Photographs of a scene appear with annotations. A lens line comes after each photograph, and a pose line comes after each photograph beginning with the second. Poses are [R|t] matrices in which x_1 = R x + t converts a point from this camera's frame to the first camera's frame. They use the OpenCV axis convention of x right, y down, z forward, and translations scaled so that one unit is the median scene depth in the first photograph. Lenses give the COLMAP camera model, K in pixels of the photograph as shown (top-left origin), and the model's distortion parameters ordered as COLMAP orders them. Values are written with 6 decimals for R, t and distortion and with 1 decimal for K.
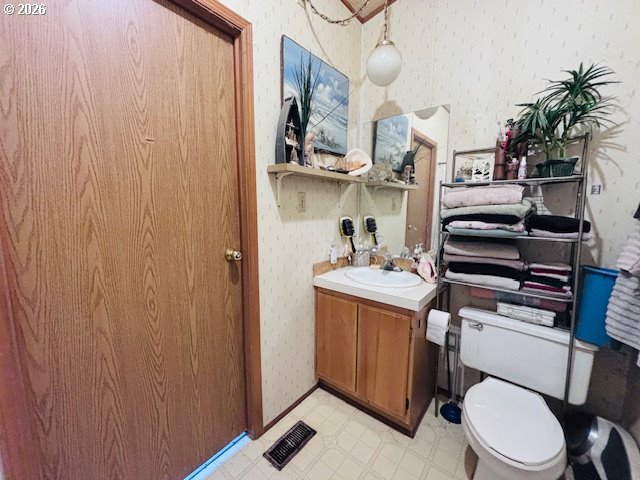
lens RADIAL K [[258.3, 0, 320.0], [0, 258.3, 240.0], [0, 0, 1]] dist [0.001374, 0.000041]
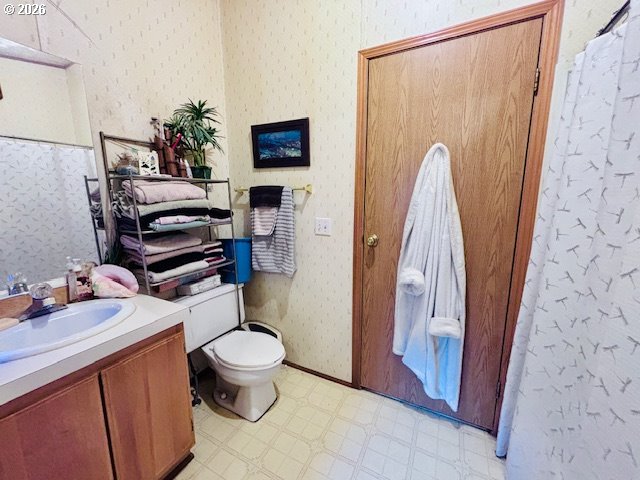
lens RADIAL K [[258.3, 0, 320.0], [0, 258.3, 240.0], [0, 0, 1]] dist [0.001374, 0.000041]
pose [[-0.183384, -0.163703, 0.969315, -0.507777], [0.135856, 0.972355, 0.189919, -0.094988], [-0.973609, 0.166515, -0.156074, 0.609363]]
